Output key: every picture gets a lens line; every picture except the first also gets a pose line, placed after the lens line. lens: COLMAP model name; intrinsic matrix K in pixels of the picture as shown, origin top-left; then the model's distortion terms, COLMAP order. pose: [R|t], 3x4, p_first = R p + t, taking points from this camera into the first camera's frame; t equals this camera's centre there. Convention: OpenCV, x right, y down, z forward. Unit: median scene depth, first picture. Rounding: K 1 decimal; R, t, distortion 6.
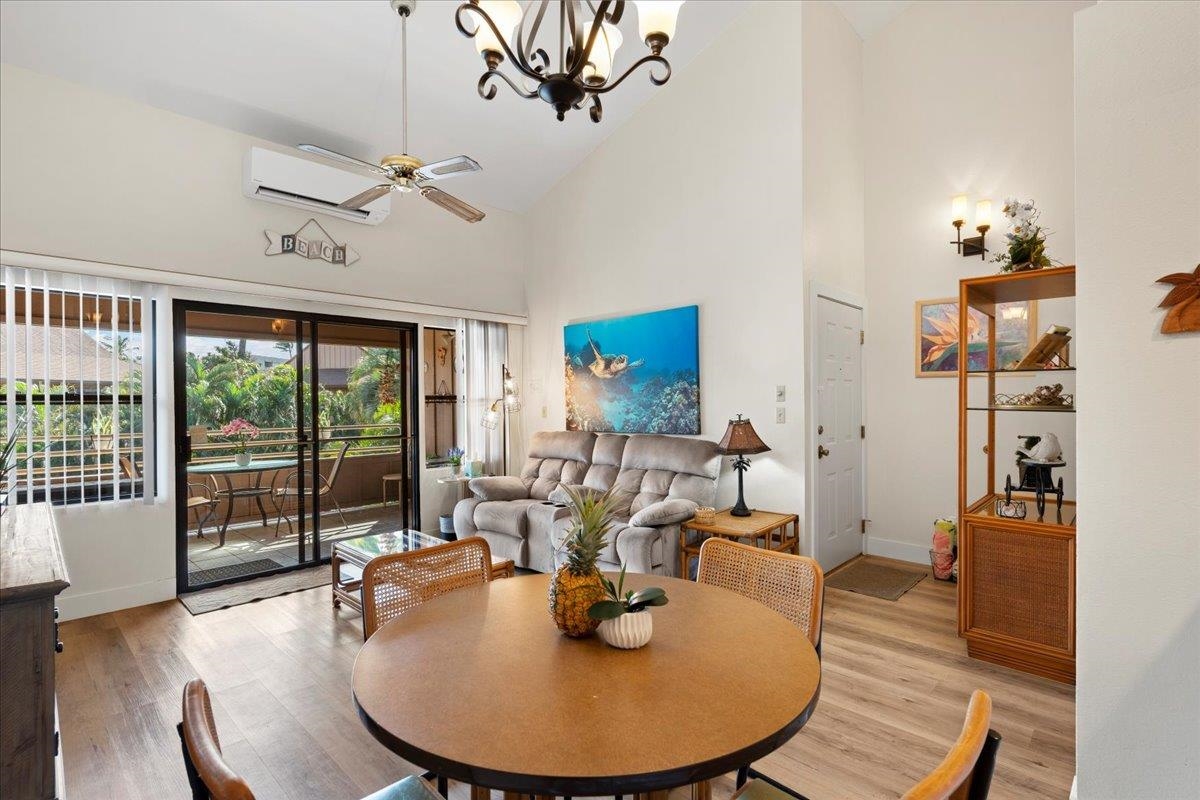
lens RADIAL K [[564.4, 0, 598.1], [0, 564.4, 401.1], [0, 0, 1]] dist [0.001193, -0.001674]
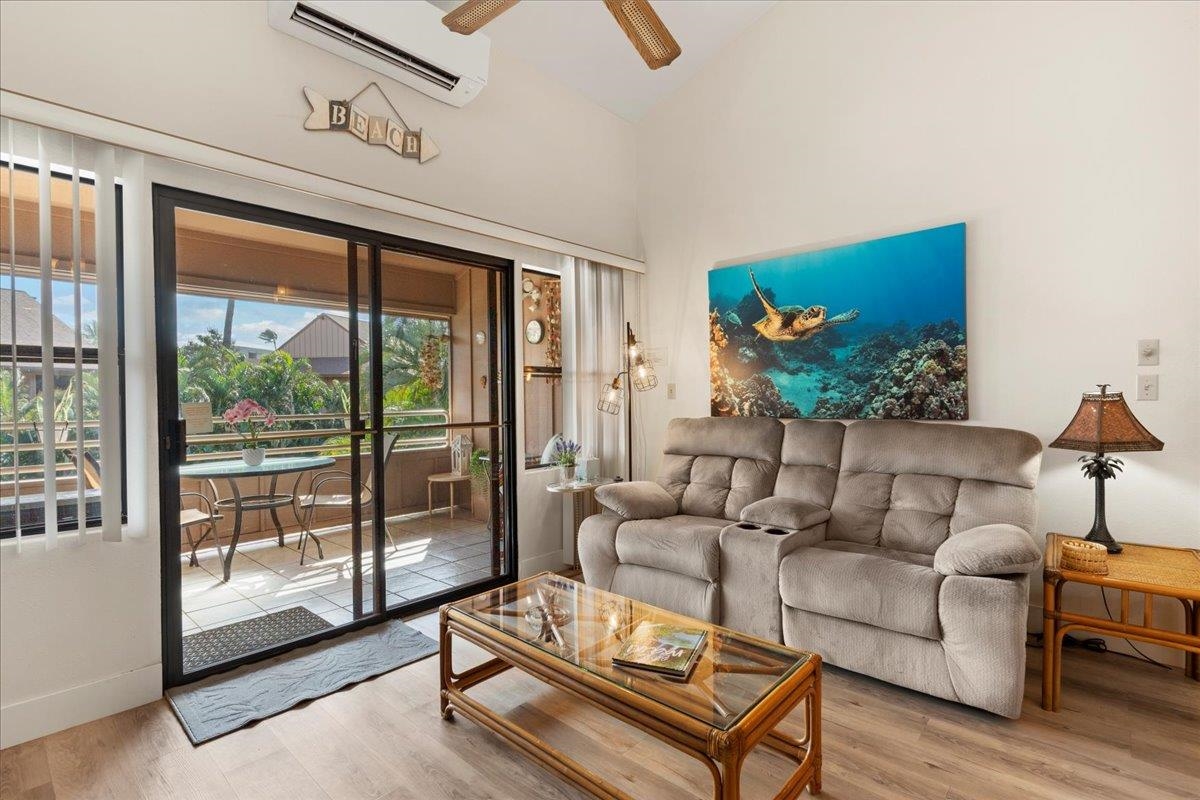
lens RADIAL K [[564.4, 0, 599.1], [0, 564.4, 400.6], [0, 0, 1]] dist [0.001193, -0.001674]
pose [[0.999743, 0.001658, 0.022606, -0.254355], [-0.001913, 0.999934, 0.011303, 0.028606], [-0.022586, -0.011343, 0.999681, 0.337598]]
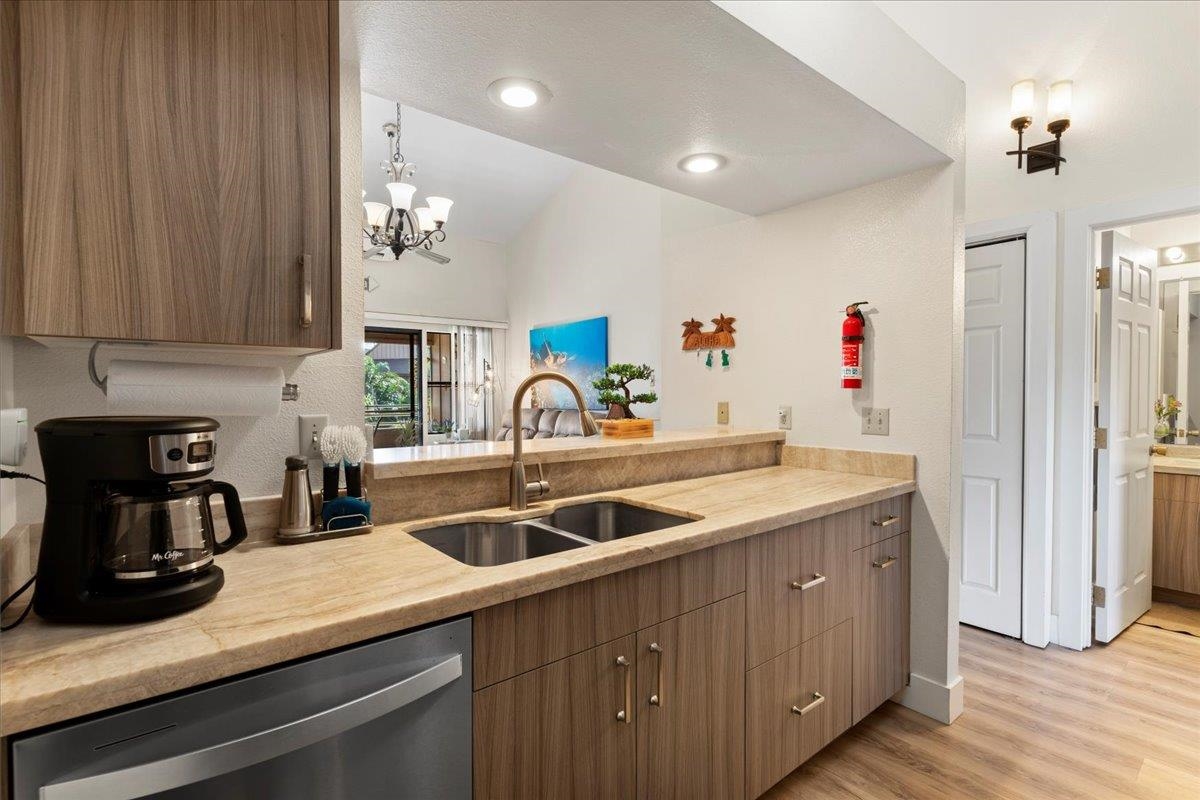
lens RADIAL K [[564.4, 0, 595.3], [0, 564.4, 396.9], [0, 0, 1]] dist [0.001193, -0.001674]
pose [[0.991741, 0.007074, -0.128065, 0.313408], [-0.005561, 0.999910, 0.012172, 0.009736], [0.128140, -0.011359, 0.991691, -0.360995]]
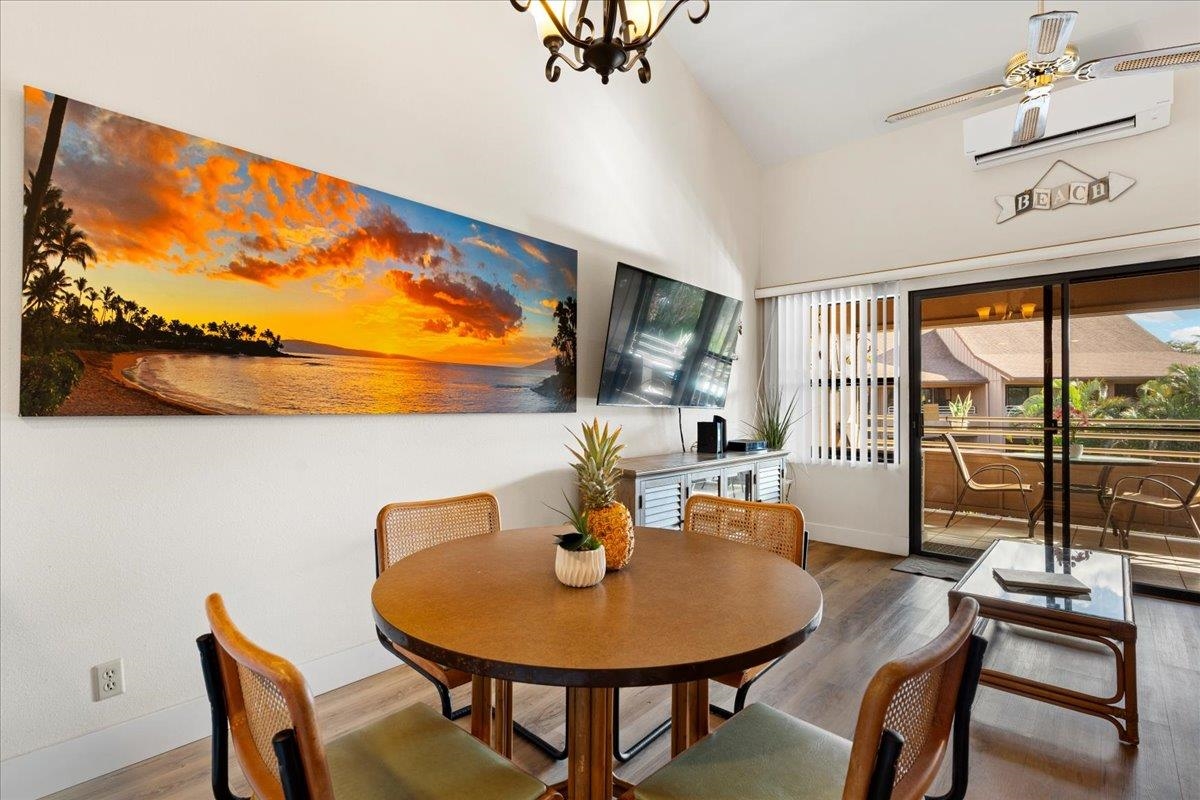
lens RADIAL K [[564.4, 0, 597.0], [0, 564.4, 402.8], [0, 0, 1]] dist [0.001193, -0.001674]
pose [[0.020513, 0.004609, -0.999779, 0.303543], [-0.001278, 0.999989, 0.004583, 0.031093], [0.999789, 0.001183, 0.020519, 0.290381]]
